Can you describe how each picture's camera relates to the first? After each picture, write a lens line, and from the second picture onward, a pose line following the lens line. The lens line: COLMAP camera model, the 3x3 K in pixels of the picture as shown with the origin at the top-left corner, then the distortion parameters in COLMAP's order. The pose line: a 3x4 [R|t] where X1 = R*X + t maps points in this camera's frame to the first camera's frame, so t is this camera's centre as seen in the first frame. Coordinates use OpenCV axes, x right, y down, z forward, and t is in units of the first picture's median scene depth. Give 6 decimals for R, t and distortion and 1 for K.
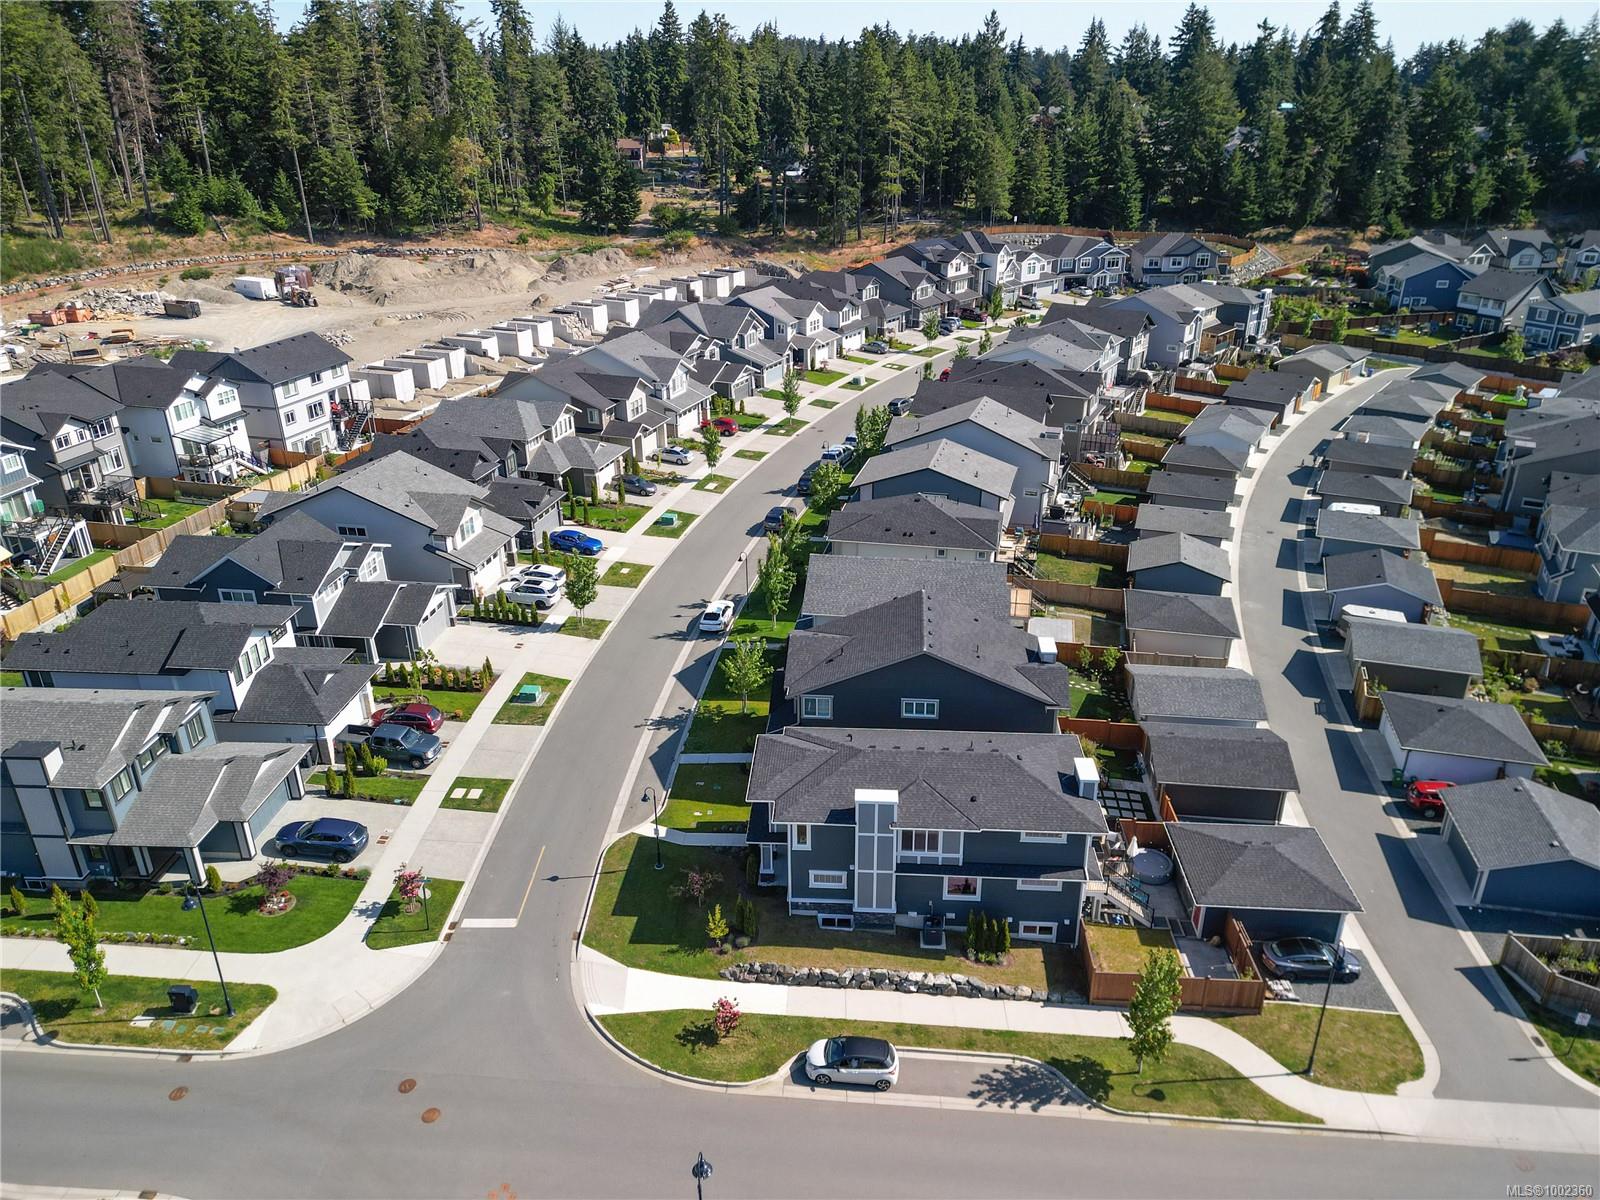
lens RADIAL K [[1113.2, 0, 800.6], [0, 1113.2, 586.1], [0, 0, 1]] dist [0.071913, -0.055541]
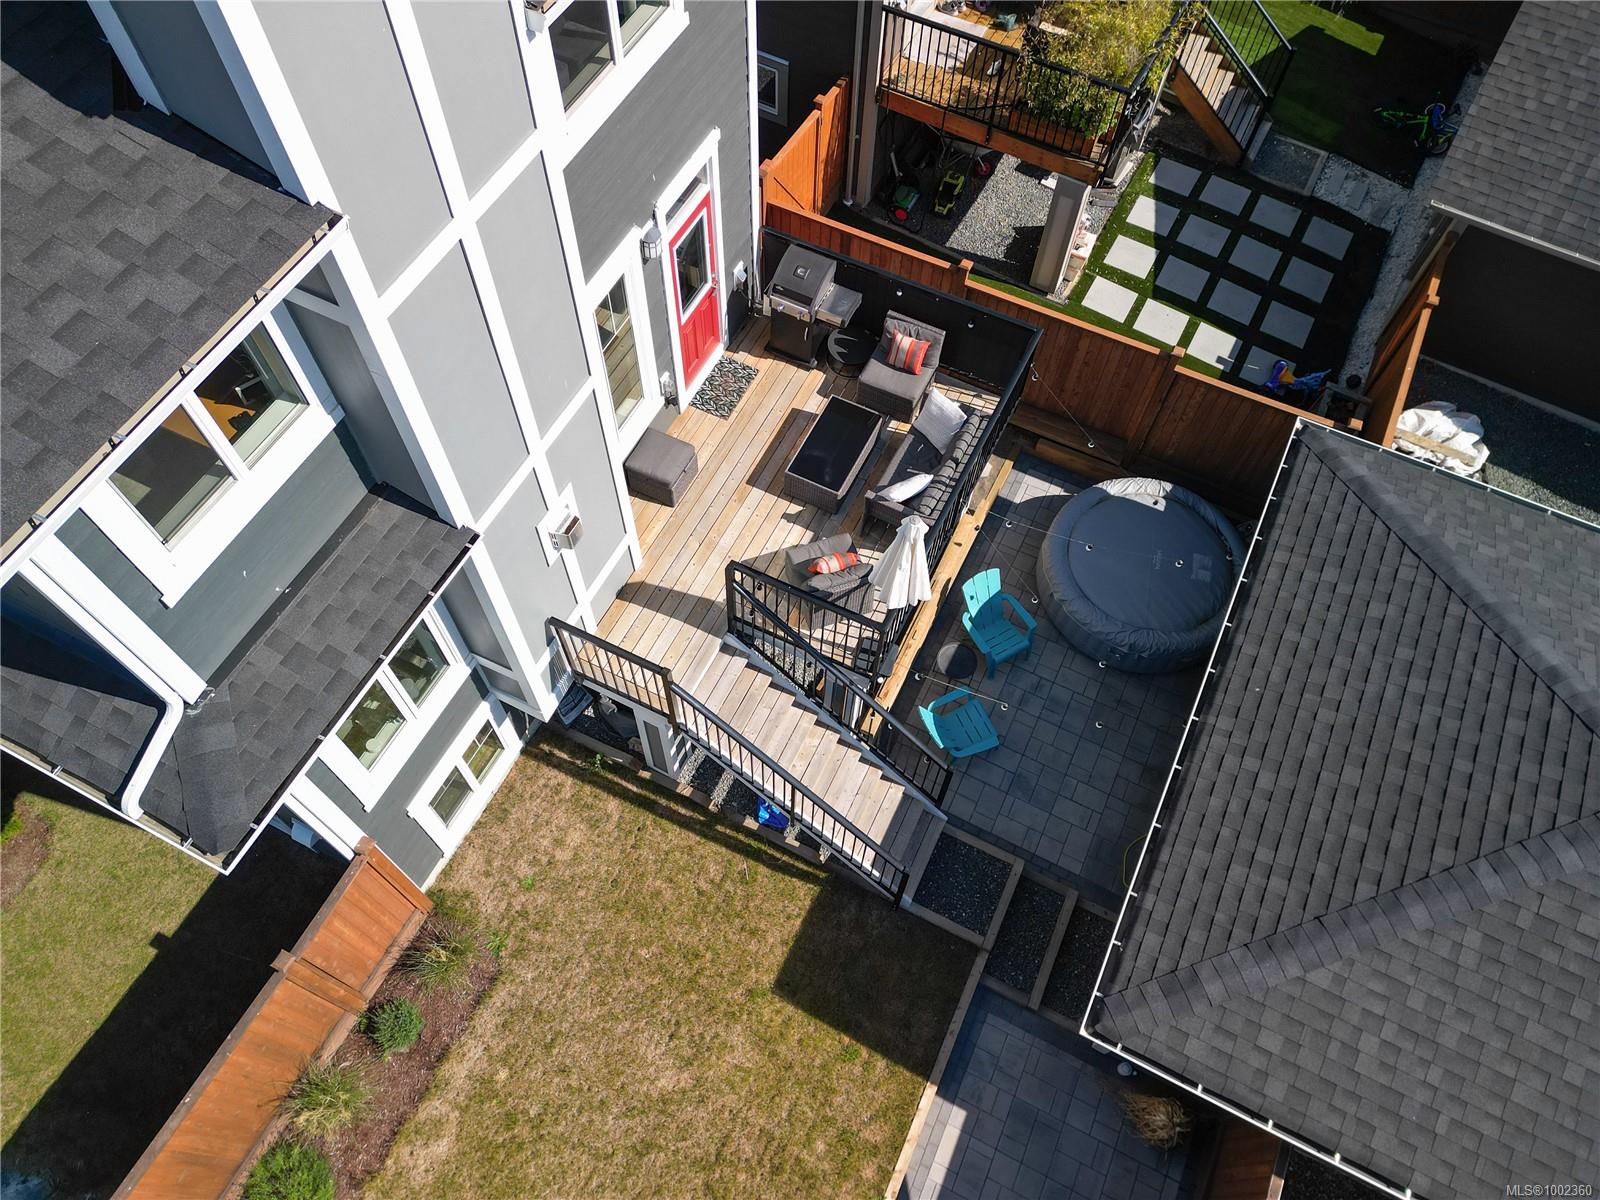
lens RADIAL K [[1113.2, 0, 801.6], [0, 1113.2, 594.7], [0, 0, 1]] dist [0.071913, -0.055541]
pose [[0.921640, 0.352792, -0.161607, 0.298372], [-0.188606, 0.771224, 0.607982, 0.138333], [0.339126, -0.529860, 0.777330, 0.839941]]
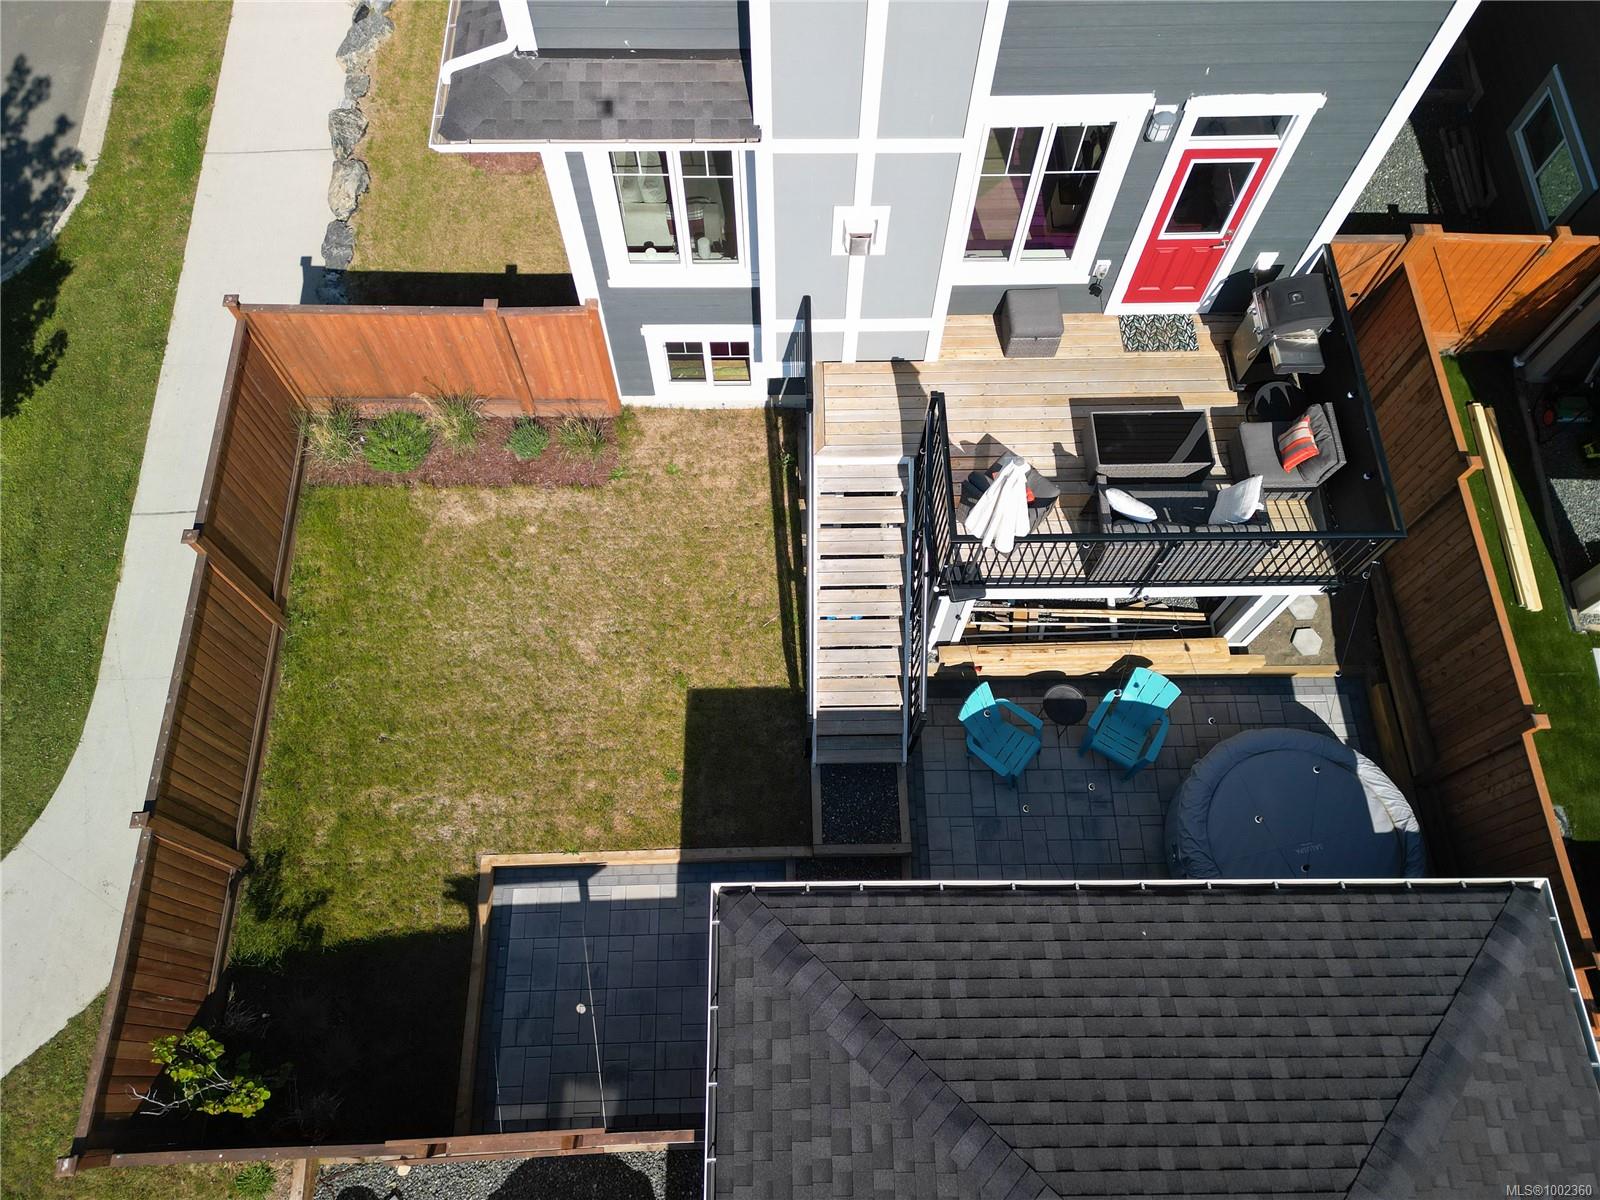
lens RADIAL K [[1113.2, 0, 804.6], [0, 1113.2, 599.0], [0, 0, 1]] dist [0.071913, -0.055541]
pose [[0.078616, 0.914238, -0.397478, 0.354477], [-0.415159, 0.392517, 0.820715, 0.118091], [0.906346, 0.100495, 0.410412, 0.880586]]
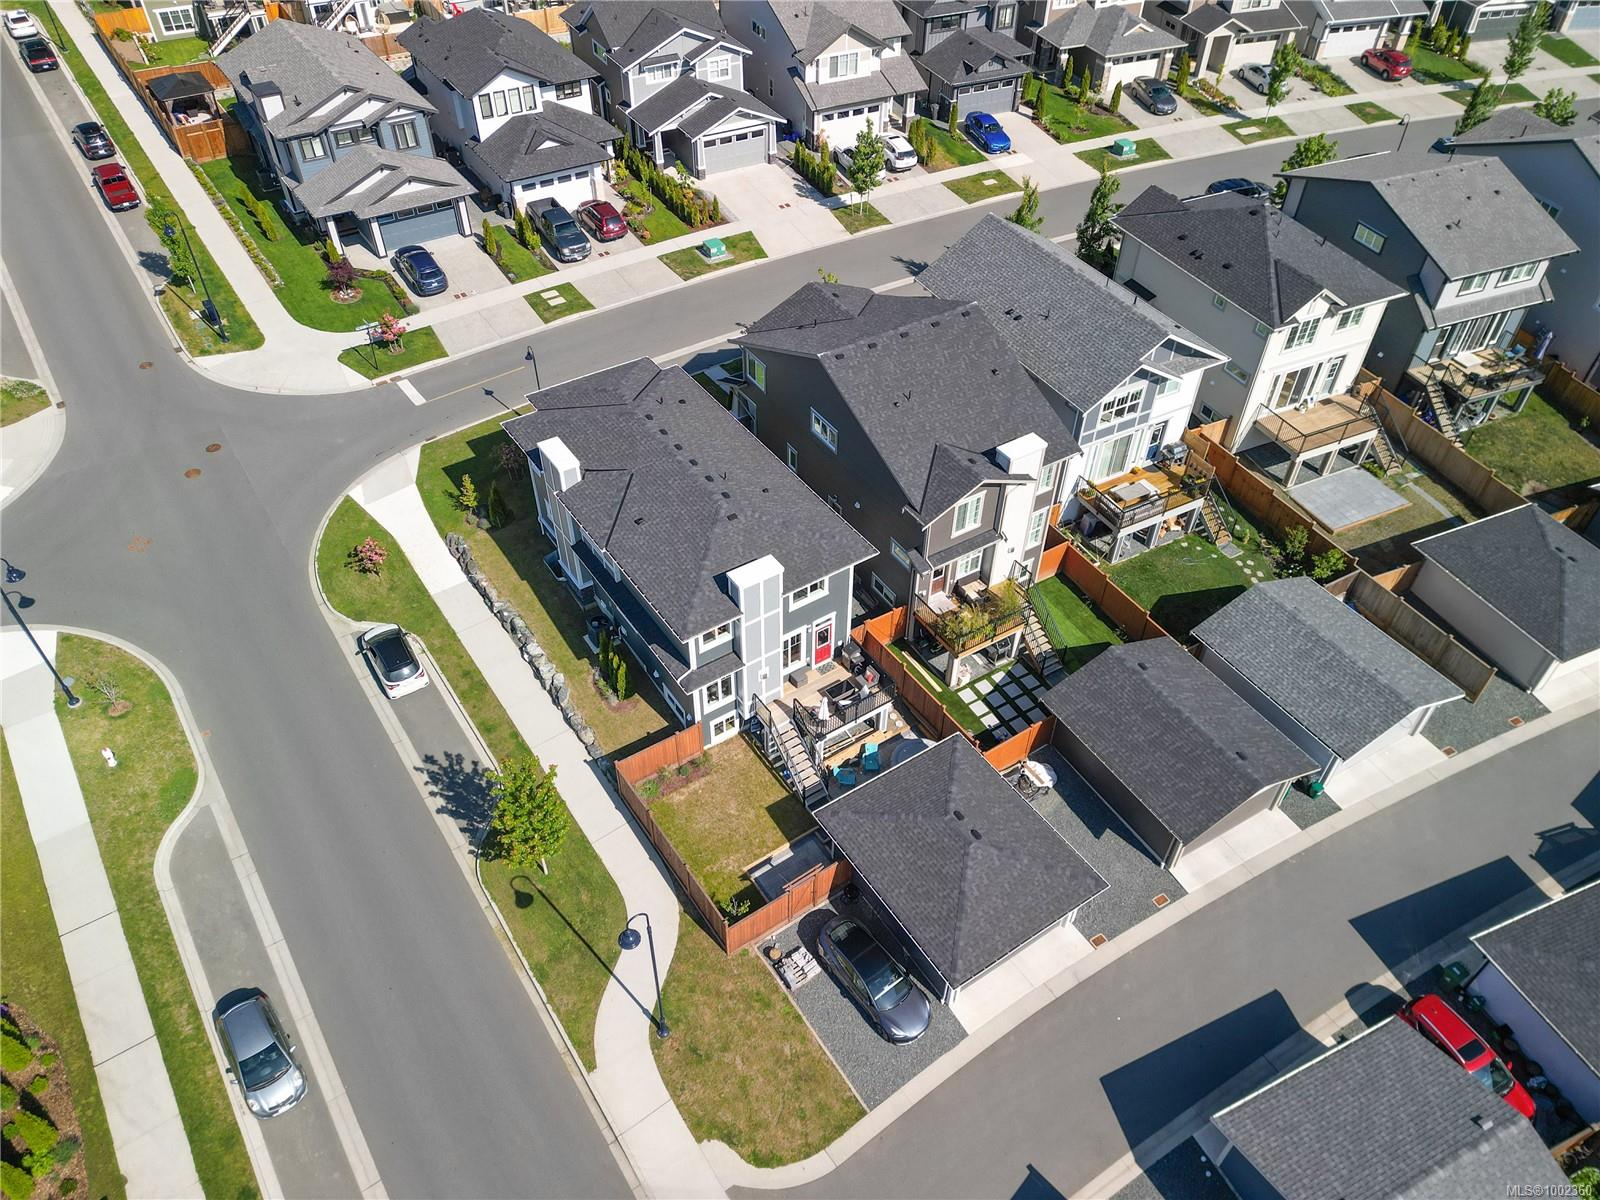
lens RADIAL K [[1113.2, 0, 799.9], [0, 1113.2, 590.4], [0, 0, 1]] dist [0.071913, -0.055541]
pose [[0.608815, 0.557020, -0.564865, 0.629149], [-0.337428, 0.826238, 0.451080, -0.146960], [0.717974, -0.084023, 0.690980, 0.477298]]
